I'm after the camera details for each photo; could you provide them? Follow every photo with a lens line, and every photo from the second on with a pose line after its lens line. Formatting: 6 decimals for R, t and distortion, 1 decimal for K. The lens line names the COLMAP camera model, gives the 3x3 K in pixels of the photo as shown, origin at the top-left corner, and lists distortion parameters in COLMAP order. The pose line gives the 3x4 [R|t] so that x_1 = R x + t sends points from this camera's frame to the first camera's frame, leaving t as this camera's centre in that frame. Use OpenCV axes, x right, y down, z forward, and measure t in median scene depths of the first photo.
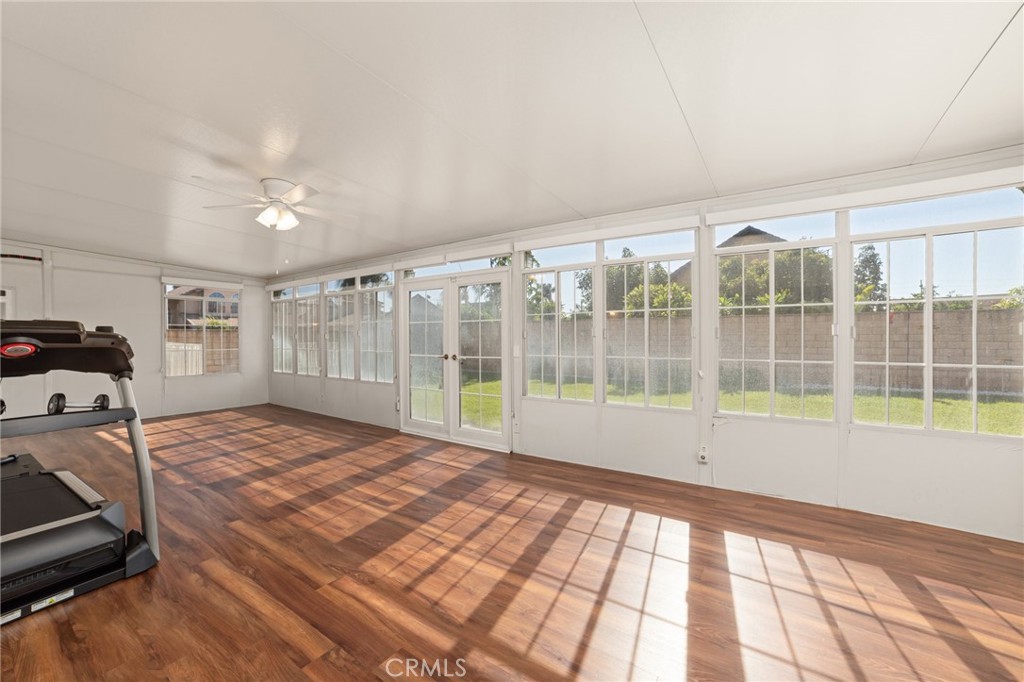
lens RADIAL K [[406.3, 0, 511.0], [0, 406.3, 341.0], [0, 0, 1]] dist [-0.050155, 0.015680]
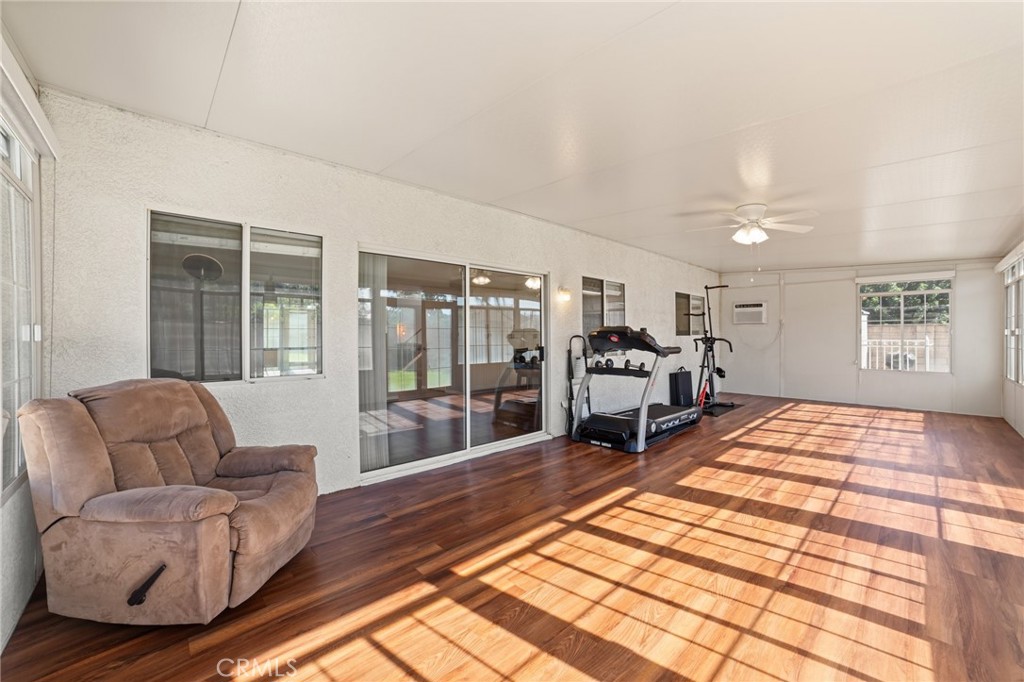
lens RADIAL K [[406.3, 0, 514.7], [0, 406.3, 337.9], [0, 0, 1]] dist [-0.050155, 0.015680]
pose [[-0.206750, 0.010232, -0.978340, 0.696081], [-0.003085, 0.999934, 0.011110, -0.006063], [0.978389, 0.005315, -0.206705, 0.497617]]
